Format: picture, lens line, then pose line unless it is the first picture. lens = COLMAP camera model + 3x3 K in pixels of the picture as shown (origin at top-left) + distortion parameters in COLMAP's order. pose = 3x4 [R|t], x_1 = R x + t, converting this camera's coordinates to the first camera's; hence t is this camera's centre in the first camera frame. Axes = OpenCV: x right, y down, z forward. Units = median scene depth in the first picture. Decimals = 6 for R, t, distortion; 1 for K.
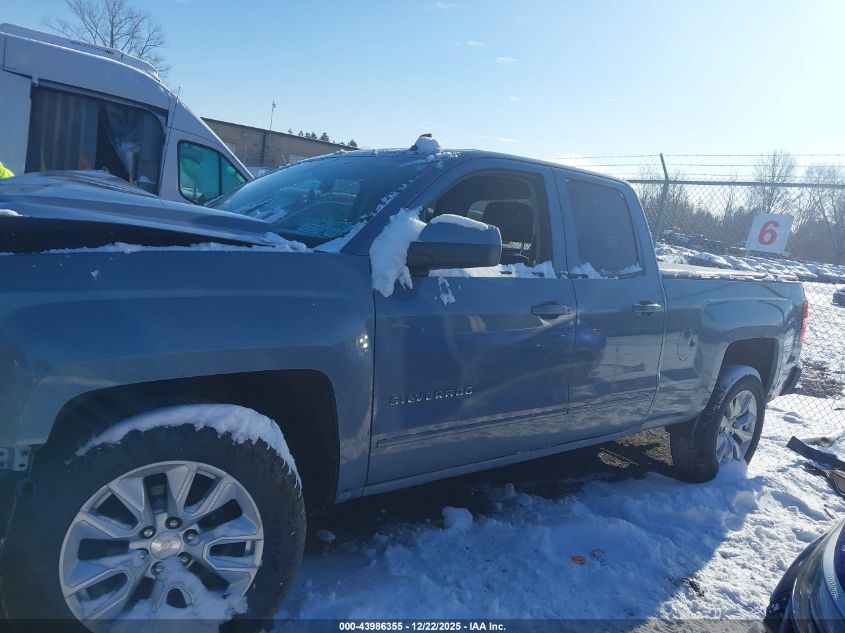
lens RADIAL K [[684.9, 0, 422.5], [0, 684.9, 316.5], [0, 0, 1]] dist [0.047865, -0.009910]
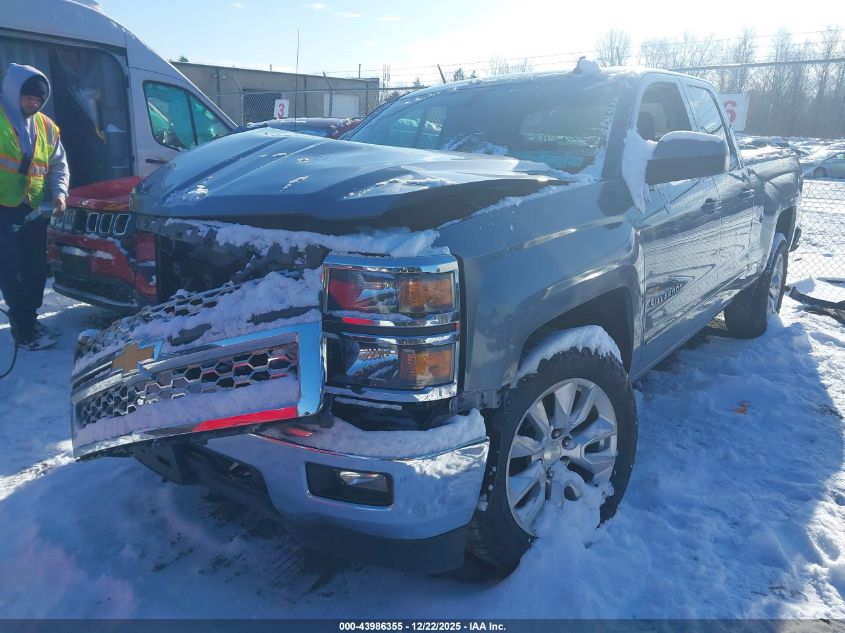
lens RADIAL K [[684.9, 0, 422.5], [0, 684.9, 316.5], [0, 0, 1]] dist [0.047865, -0.009910]
pose [[0.967774, -0.168042, 0.187548, -0.734200], [0.142387, 0.979450, 0.142844, -0.086847], [-0.207698, -0.111536, 0.971813, -0.047518]]
